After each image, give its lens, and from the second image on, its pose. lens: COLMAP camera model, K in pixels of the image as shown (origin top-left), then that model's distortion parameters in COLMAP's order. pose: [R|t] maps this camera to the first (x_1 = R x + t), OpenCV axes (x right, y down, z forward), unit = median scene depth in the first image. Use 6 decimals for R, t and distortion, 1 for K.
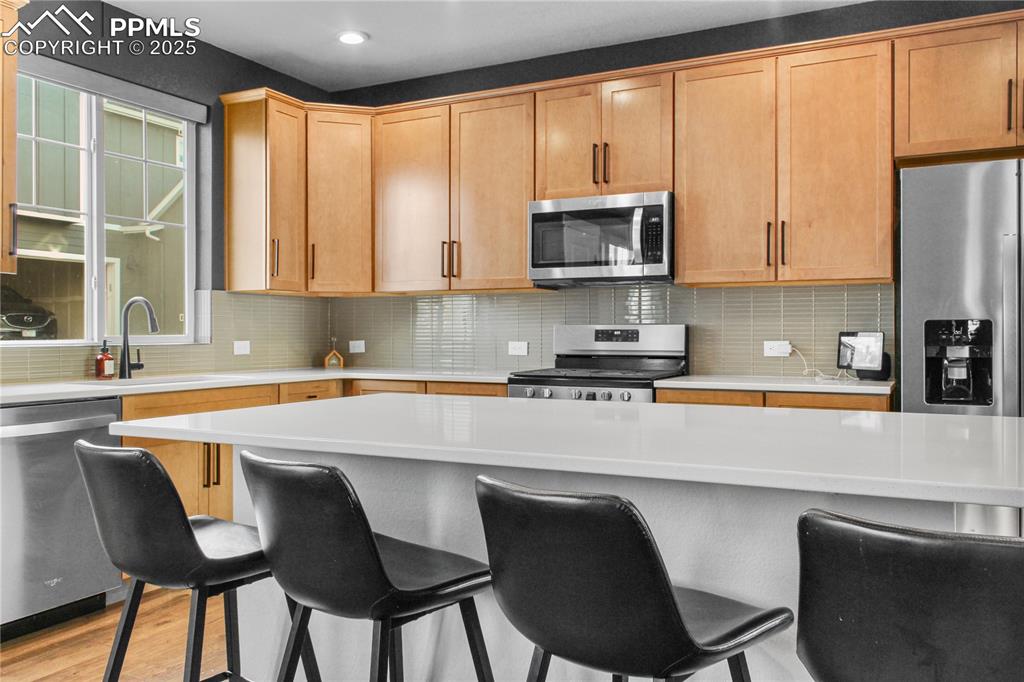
lens RADIAL K [[828.0, 0, 512.0], [0, 828.0, 341.0], [0, 0, 1]] dist [0.004544, 0.003569]
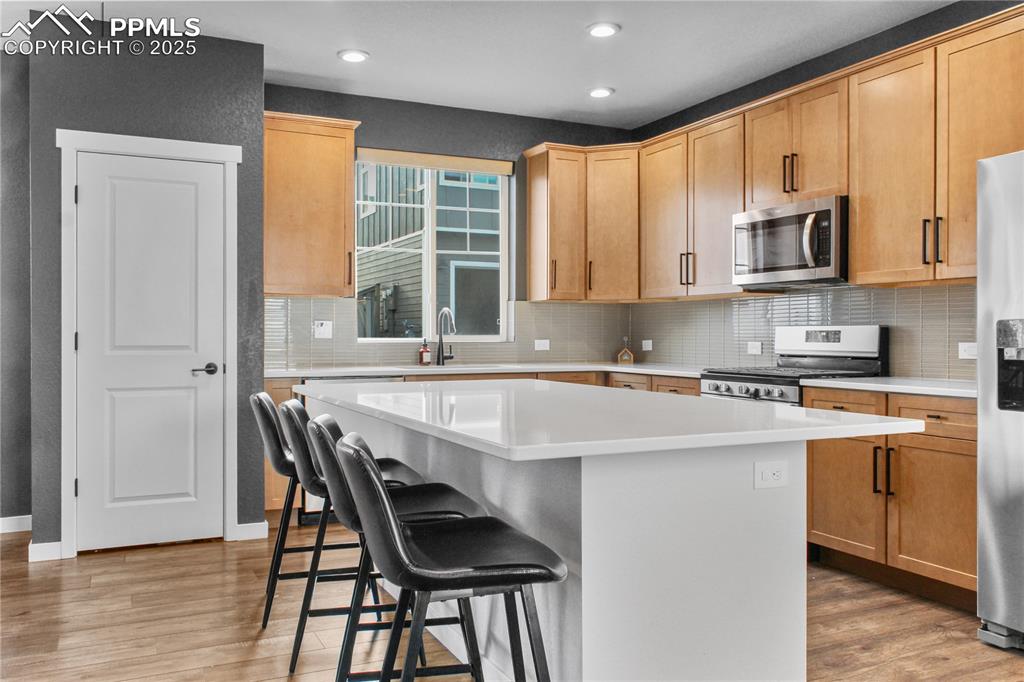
lens RADIAL K [[828.0, 0, 512.0], [0, 828.0, 341.0], [0, 0, 1]] dist [0.004544, 0.003569]
pose [[0.796360, 0.005898, -0.604794, 0.437718], [-0.006140, 0.999980, 0.001666, -0.000090], [0.604792, 0.002386, 0.796380, -0.052062]]
